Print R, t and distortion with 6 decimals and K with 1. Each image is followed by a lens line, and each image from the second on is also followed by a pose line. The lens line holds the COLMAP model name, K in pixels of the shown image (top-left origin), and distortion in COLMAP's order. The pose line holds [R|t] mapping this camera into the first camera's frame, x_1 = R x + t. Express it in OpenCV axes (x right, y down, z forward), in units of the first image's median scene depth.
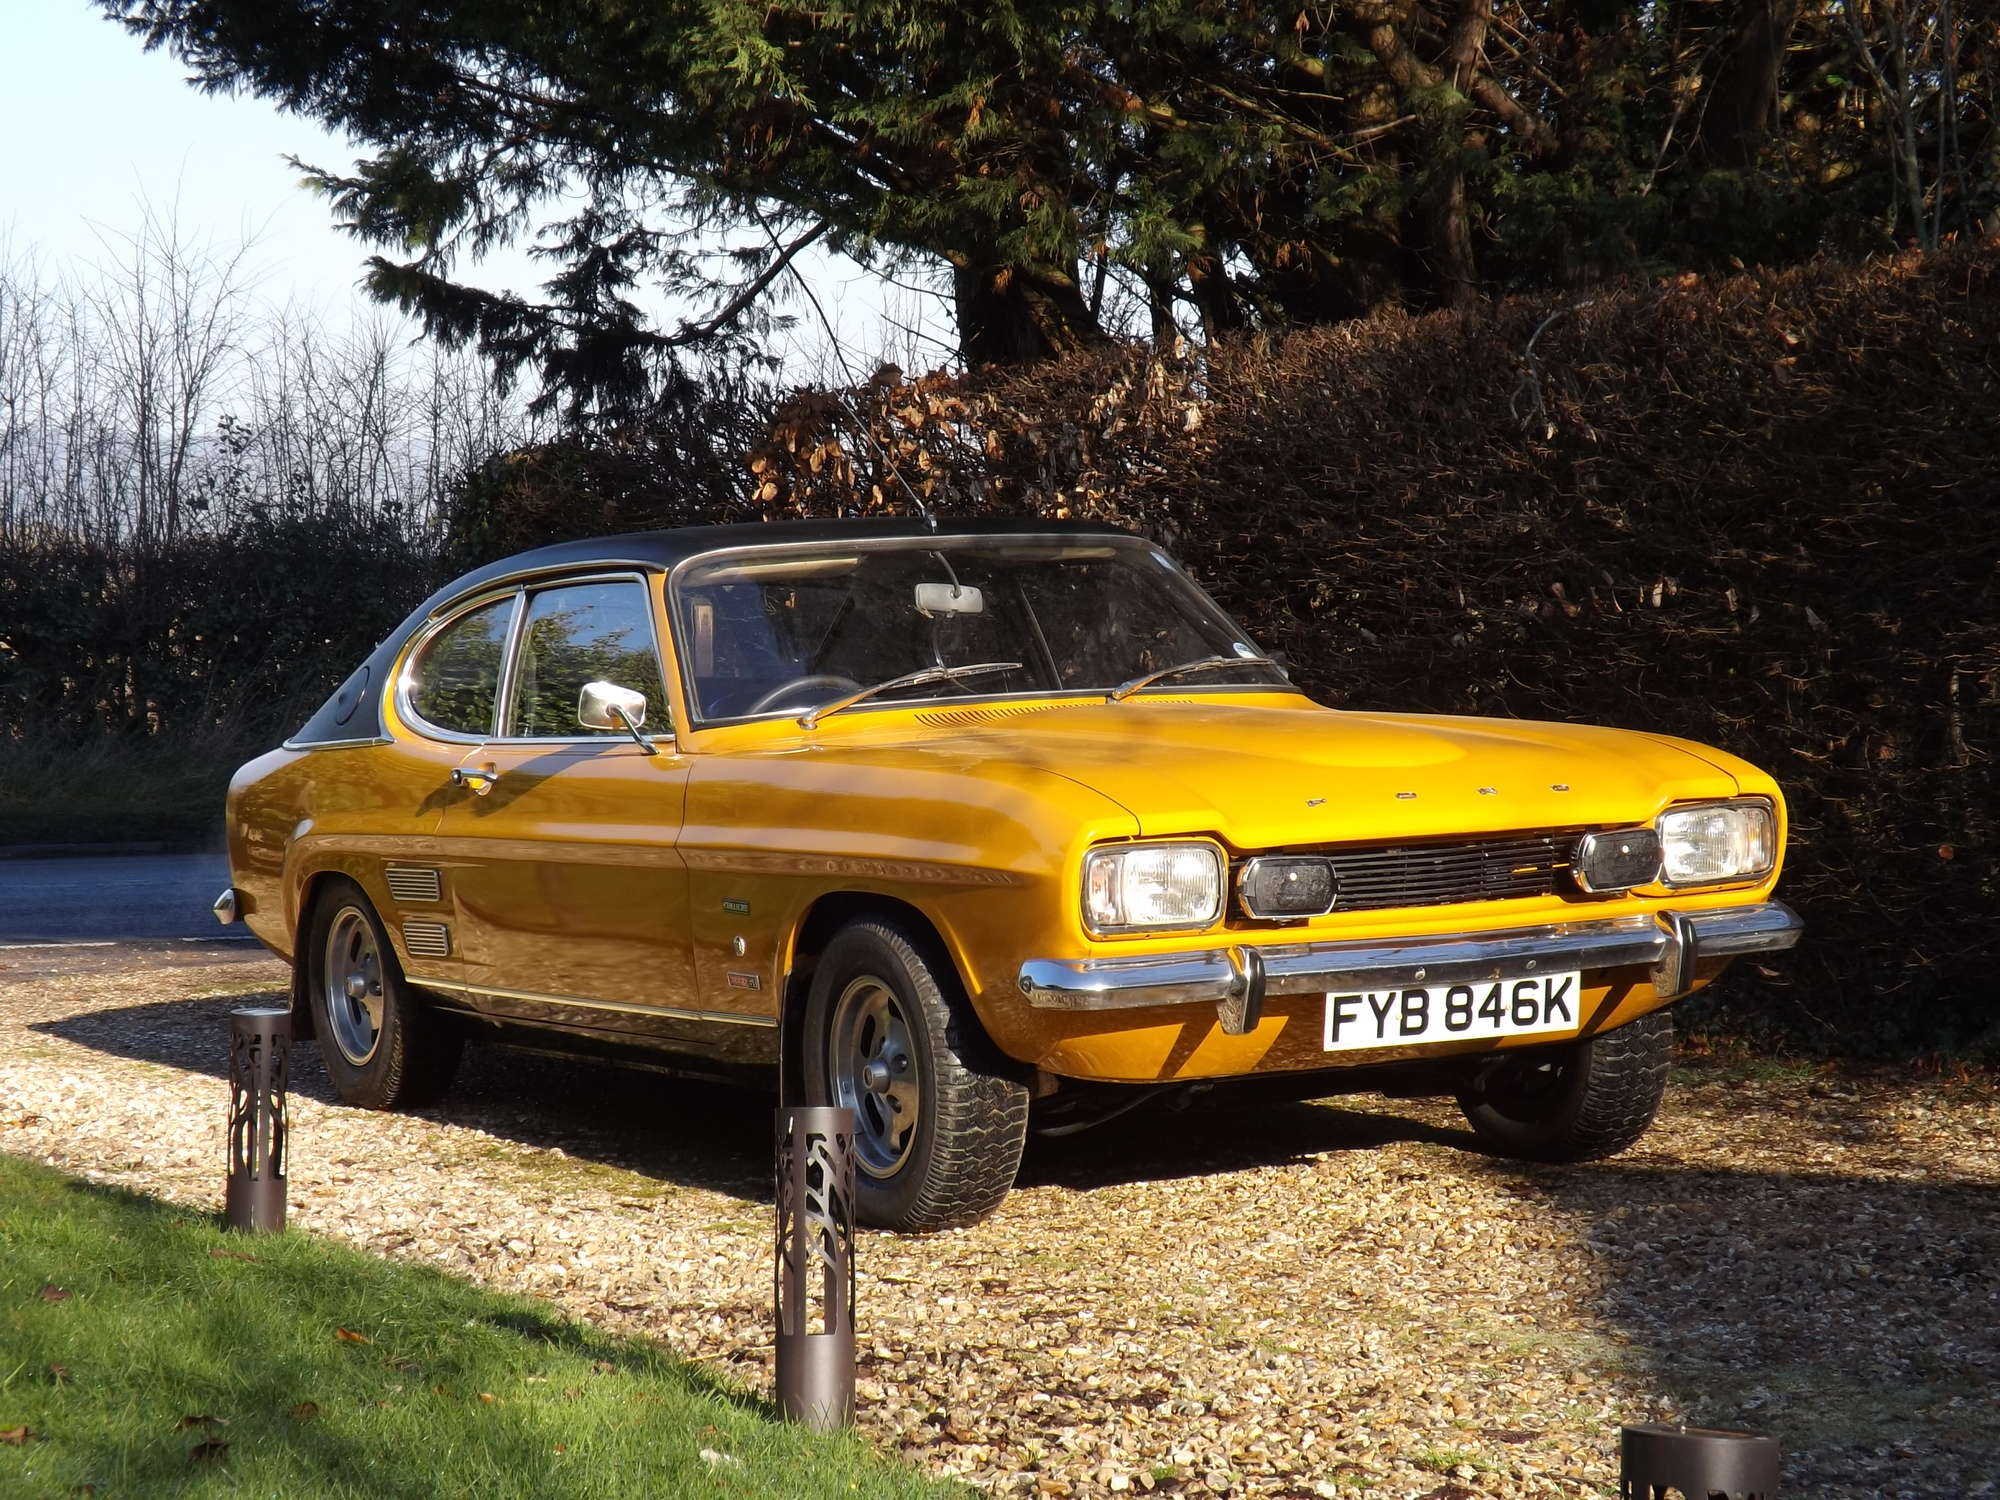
lens RADIAL K [[4376.1, 0, 1000.0], [0, 4376.1, 750.0], [0, 0, 1]] dist [0.119578, 0.998218]
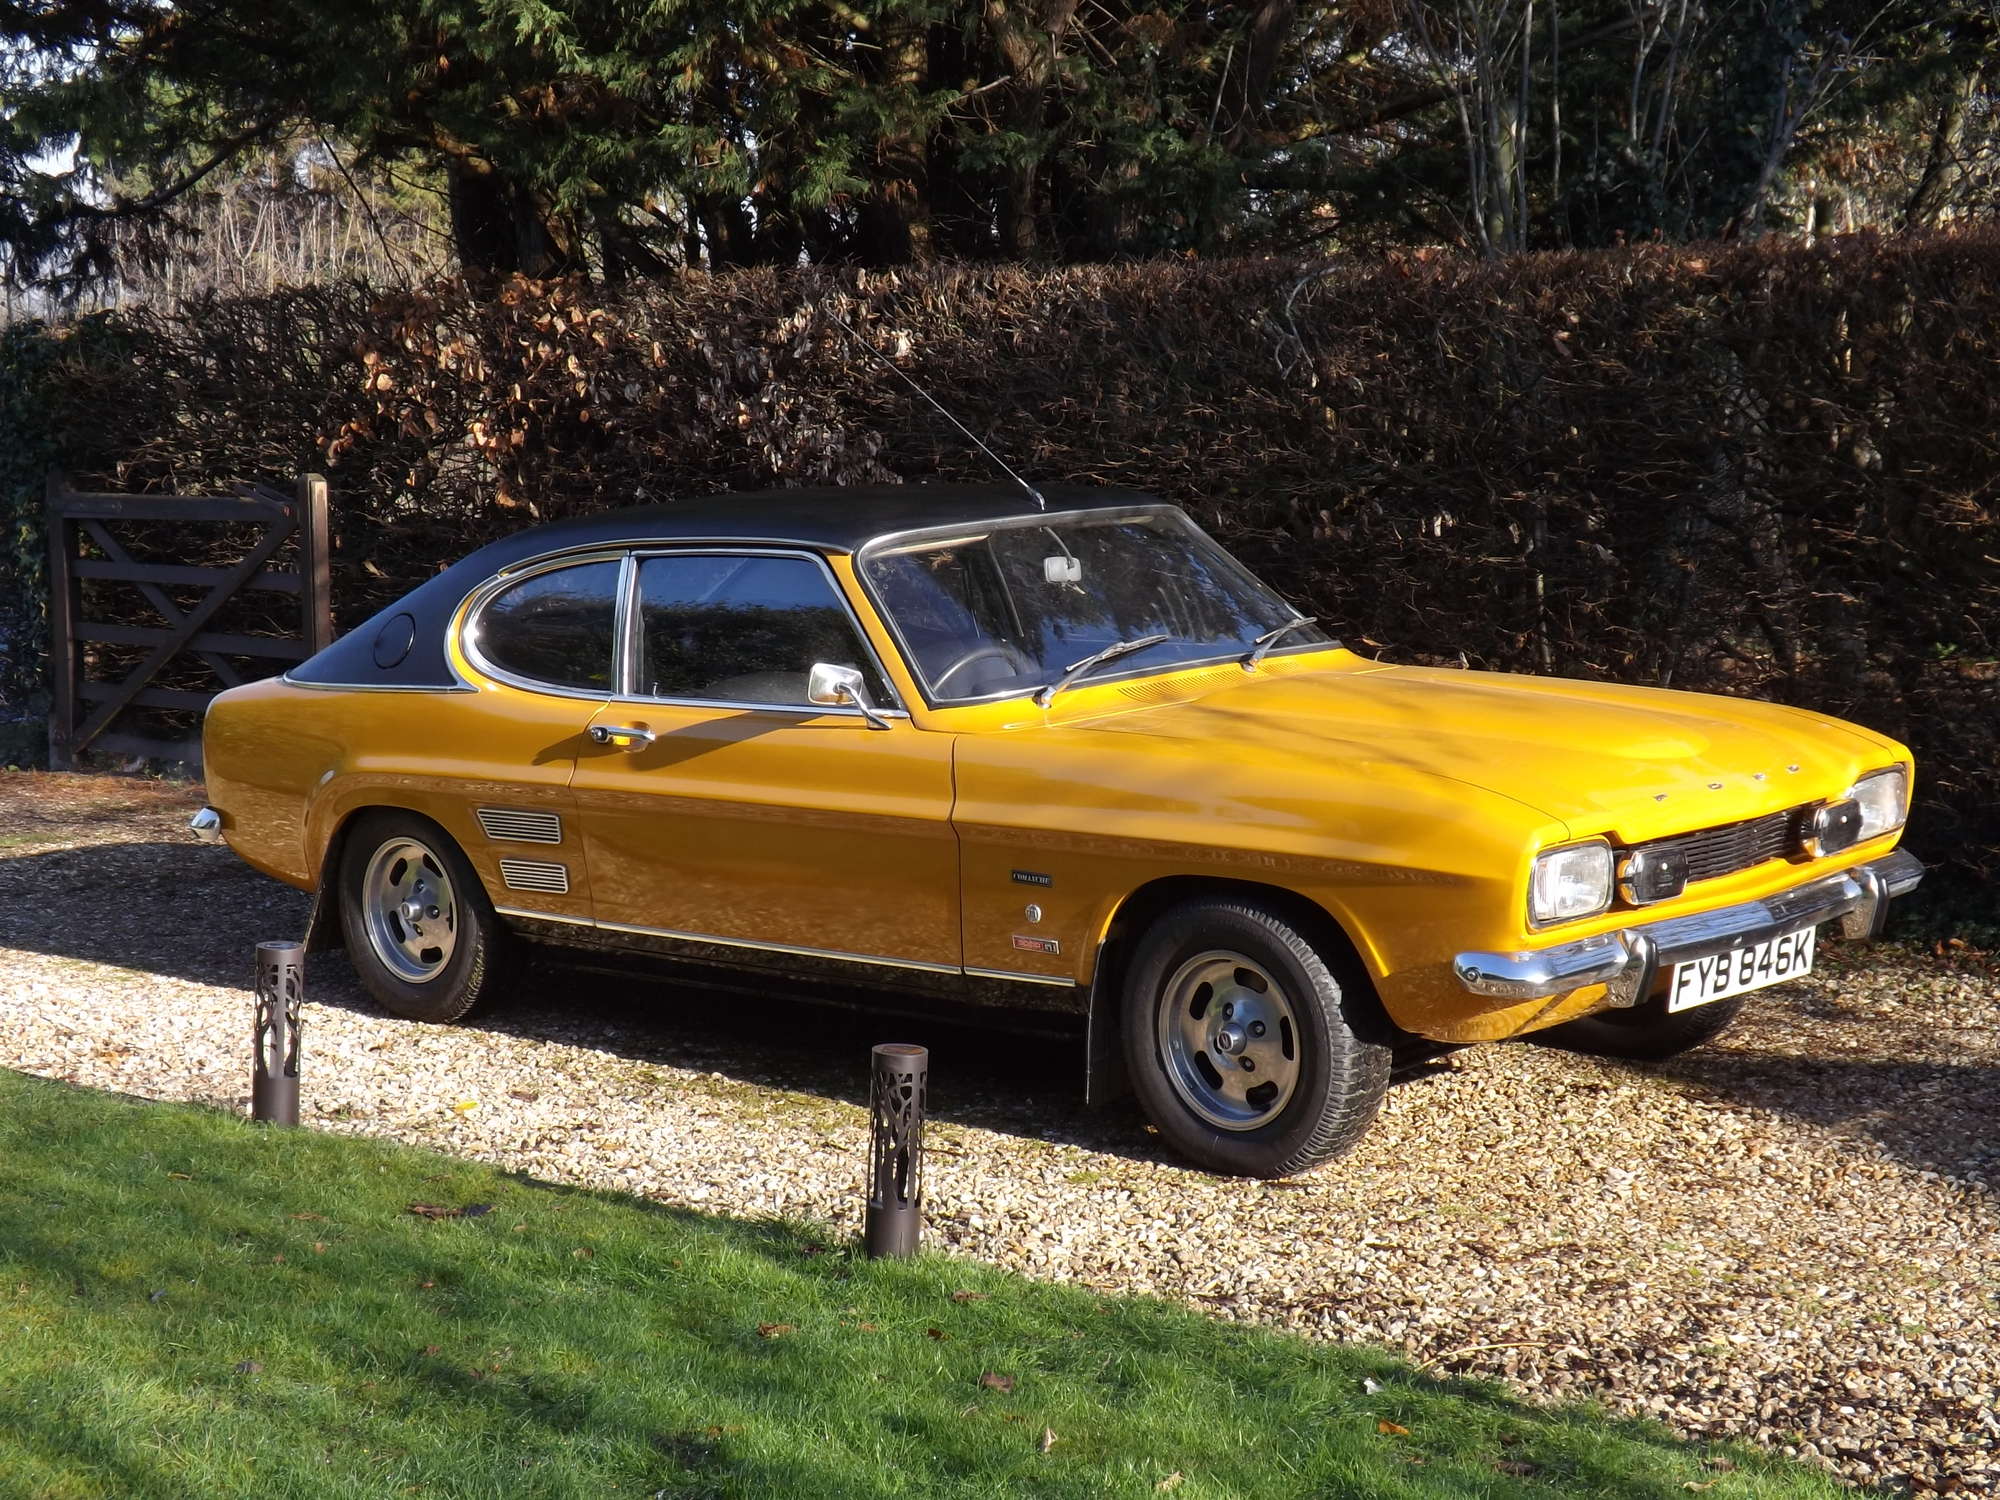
lens RADIAL K [[3543.7, 0, 1000.0], [0, 3543.7, 750.0], [0, 0, 1]] dist [-0.113214, 0.146272]
pose [[0.950081, -0.027284, 0.310809, -0.329297], [0.002506, 0.996804, 0.079842, -0.064884], [-0.311995, -0.075078, 0.947113, 0.154909]]
